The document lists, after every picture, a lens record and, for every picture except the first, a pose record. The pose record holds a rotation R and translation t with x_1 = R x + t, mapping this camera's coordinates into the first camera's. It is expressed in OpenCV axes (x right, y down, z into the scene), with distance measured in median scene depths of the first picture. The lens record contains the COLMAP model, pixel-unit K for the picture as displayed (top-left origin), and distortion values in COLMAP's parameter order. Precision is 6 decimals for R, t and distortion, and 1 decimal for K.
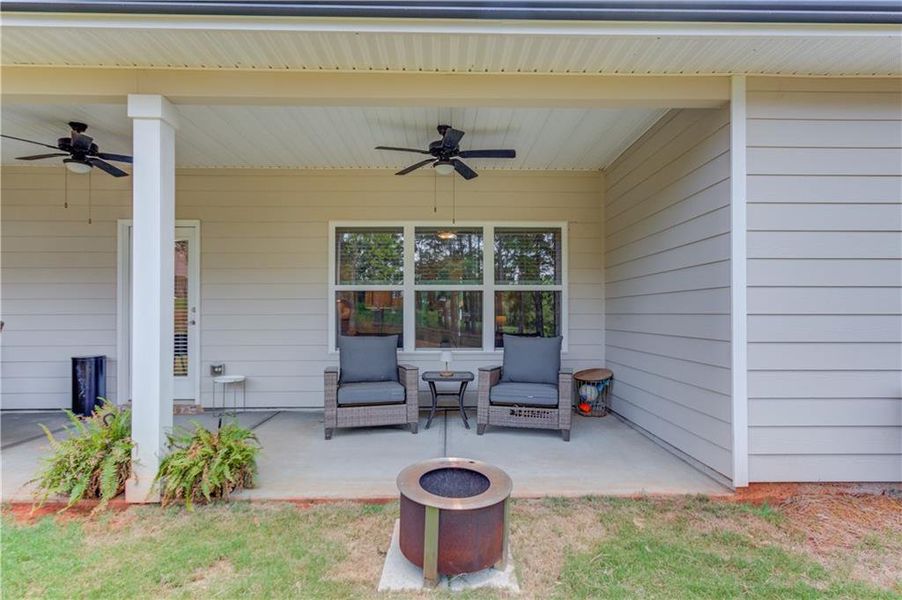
lens RADIAL K [[433.6, 0, 451.3], [0, 433.6, 302.7], [0, 0, 1]] dist [-0.018298, 0.012535]
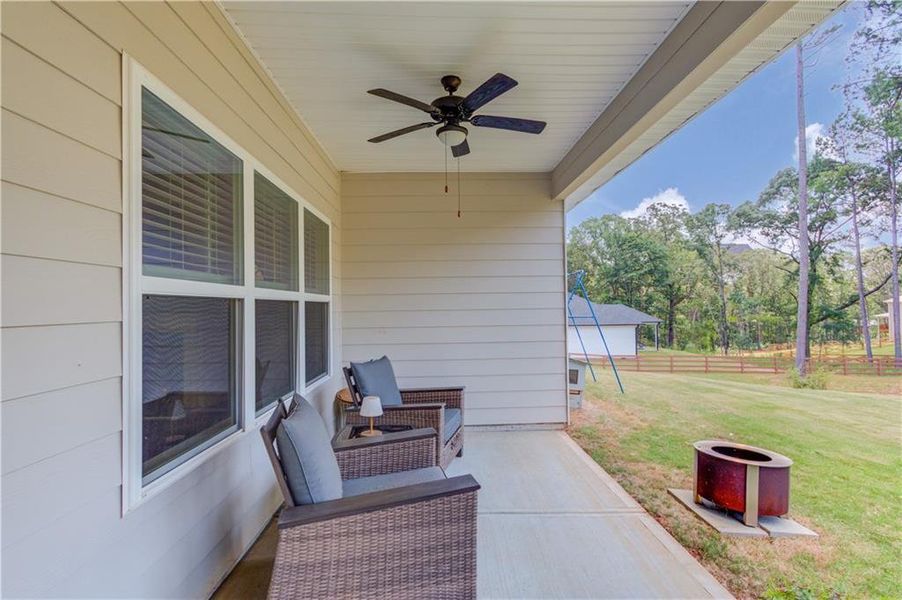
lens RADIAL K [[433.6, 0, 451.3], [0, 433.6, 302.7], [0, 0, 1]] dist [-0.018298, 0.012535]
pose [[-0.008577, 0.014650, 0.999856, -0.605790], [-0.007413, 0.999864, -0.014714, -0.019568], [-0.999936, -0.007538, -0.008468, 0.828963]]
